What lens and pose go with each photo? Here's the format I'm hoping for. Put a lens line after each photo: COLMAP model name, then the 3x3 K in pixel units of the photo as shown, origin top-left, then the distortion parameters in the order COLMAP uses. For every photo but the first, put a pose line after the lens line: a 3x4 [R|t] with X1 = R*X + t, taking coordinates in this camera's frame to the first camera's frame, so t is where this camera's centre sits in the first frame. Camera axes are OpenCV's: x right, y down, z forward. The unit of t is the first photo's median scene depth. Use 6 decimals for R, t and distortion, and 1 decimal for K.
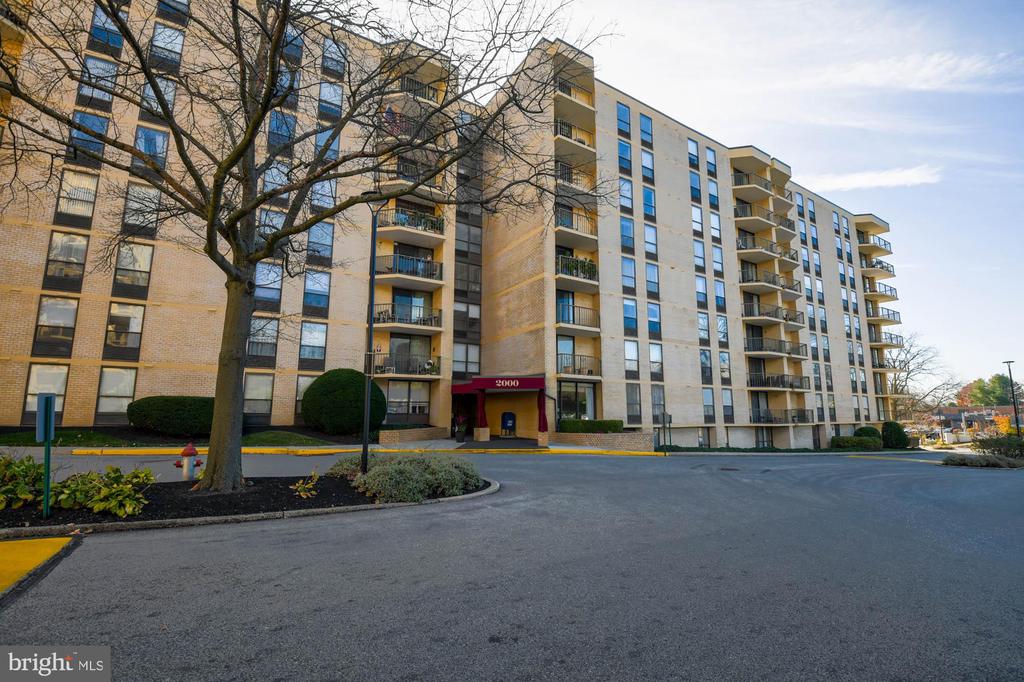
lens RADIAL K [[453.5, 0, 512.0], [0, 453.5, 341.0], [0, 0, 1]] dist [-0.031132, -0.000070]
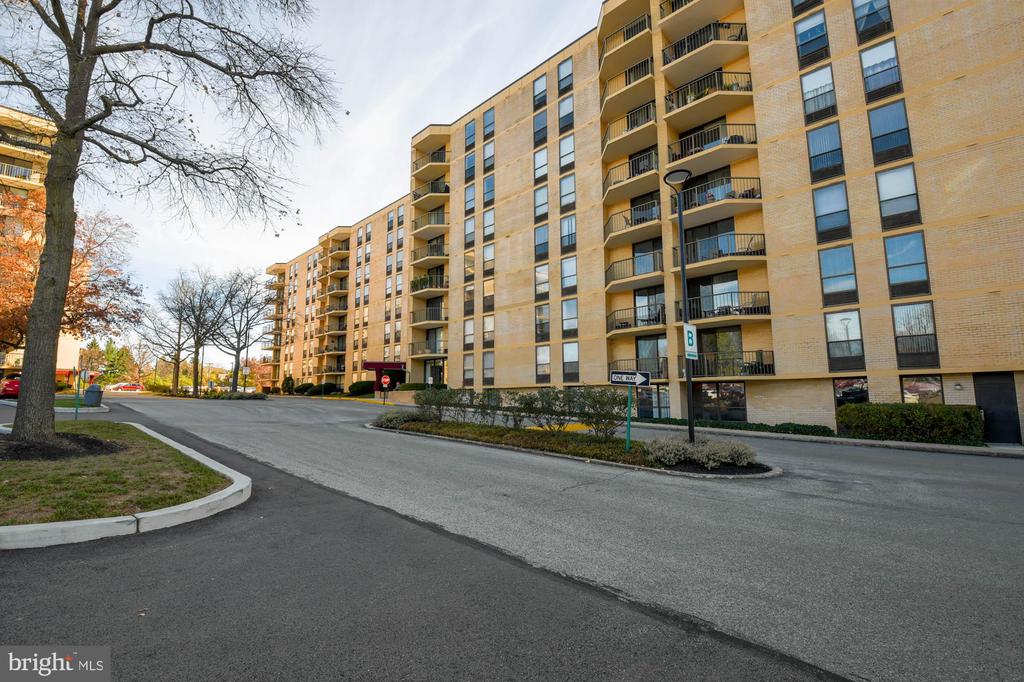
lens RADIAL K [[453.5, 0, 512.0], [0, 453.5, 341.0], [0, 0, 1]] dist [-0.031132, -0.000070]
pose [[0.220582, -0.119117, -0.968067, 1.353874], [0.151436, 0.984662, -0.086653, 0.167163], [0.963541, -0.127486, 0.235237, 0.746319]]
